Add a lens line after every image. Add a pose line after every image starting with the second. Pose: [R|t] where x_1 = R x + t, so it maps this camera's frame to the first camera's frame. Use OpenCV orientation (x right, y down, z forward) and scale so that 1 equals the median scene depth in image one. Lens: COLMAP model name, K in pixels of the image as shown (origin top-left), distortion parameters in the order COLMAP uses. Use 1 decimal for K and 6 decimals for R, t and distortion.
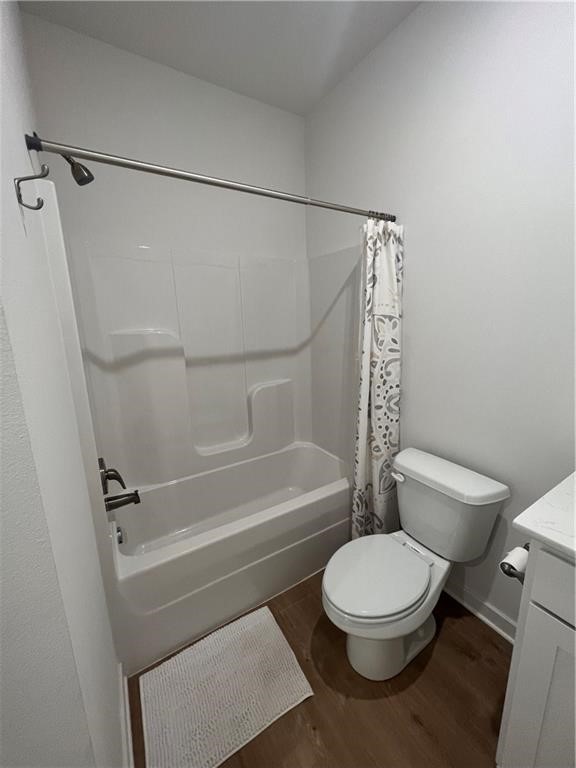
lens RADIAL K [[311.8, 0, 284.3], [0, 311.8, 380.9], [0, 0, 1]] dist [-0.000761, 0.000137]
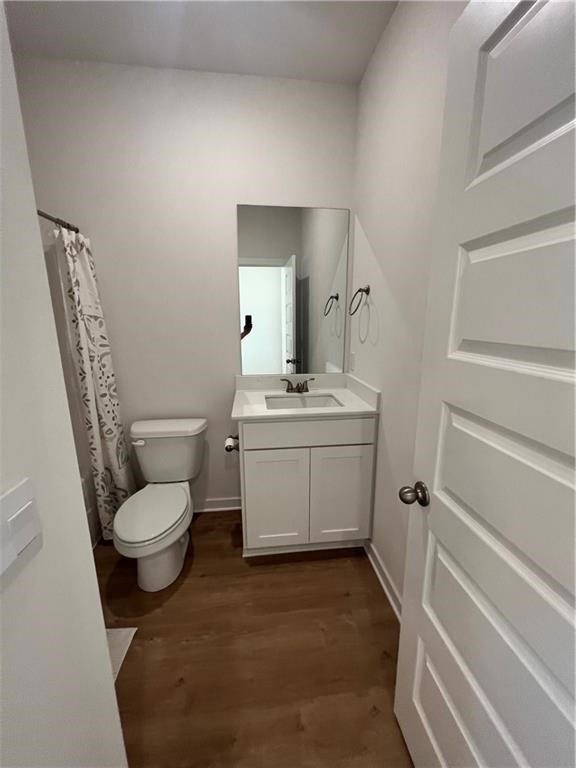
lens RADIAL K [[311.8, 0, 291.2], [0, 311.8, 385.8], [0, 0, 1]] dist [-0.000761, 0.000137]
pose [[0.420112, -0.180229, 0.889395, -0.425360], [0.181396, 0.976978, 0.112293, 0.046619], [-0.889158, 0.114156, 0.443133, -0.130240]]
